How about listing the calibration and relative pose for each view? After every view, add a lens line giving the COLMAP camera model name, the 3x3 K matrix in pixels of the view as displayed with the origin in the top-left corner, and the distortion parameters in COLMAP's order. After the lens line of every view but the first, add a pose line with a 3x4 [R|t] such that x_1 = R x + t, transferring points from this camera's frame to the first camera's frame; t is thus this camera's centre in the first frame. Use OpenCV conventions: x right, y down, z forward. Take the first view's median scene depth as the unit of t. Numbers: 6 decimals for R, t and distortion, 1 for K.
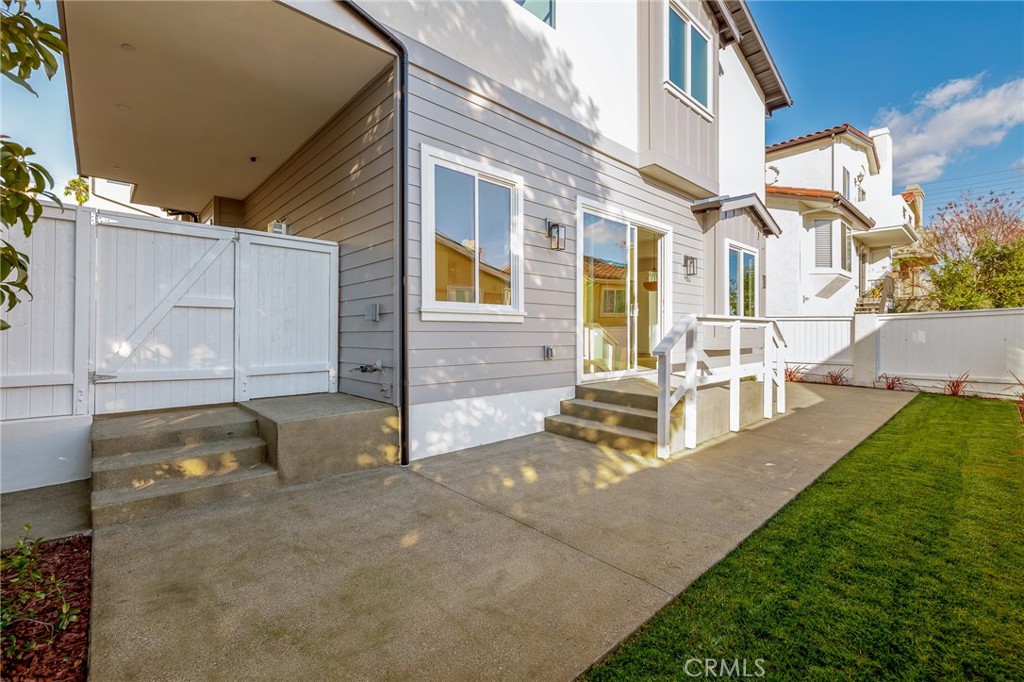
lens RADIAL K [[443.3, 0, 512.0], [0, 443.3, 341.0], [0, 0, 1]] dist [-0.000637, -0.000046]
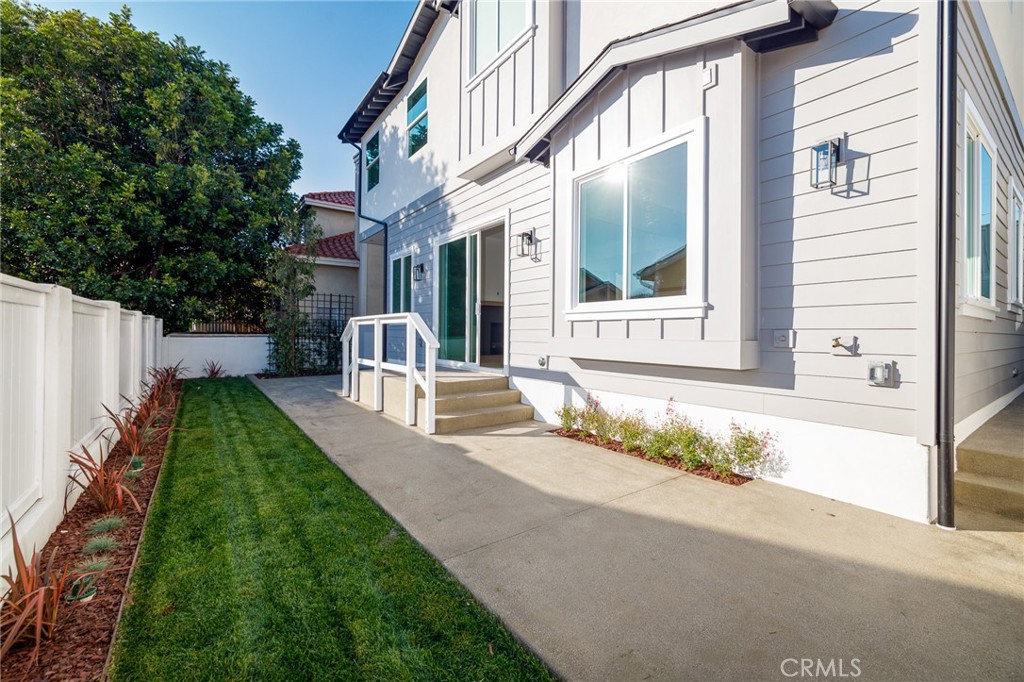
lens RADIAL K [[433.5, 0, 510.0], [0, 433.5, 321.8], [0, 0, 1]] dist [-0.001479, -0.000134]
pose [[-0.119867, -0.014882, -0.992678, 1.426151], [-0.011142, 0.999845, -0.013644, -0.028319], [0.992727, 0.009425, -0.120015, 1.313577]]
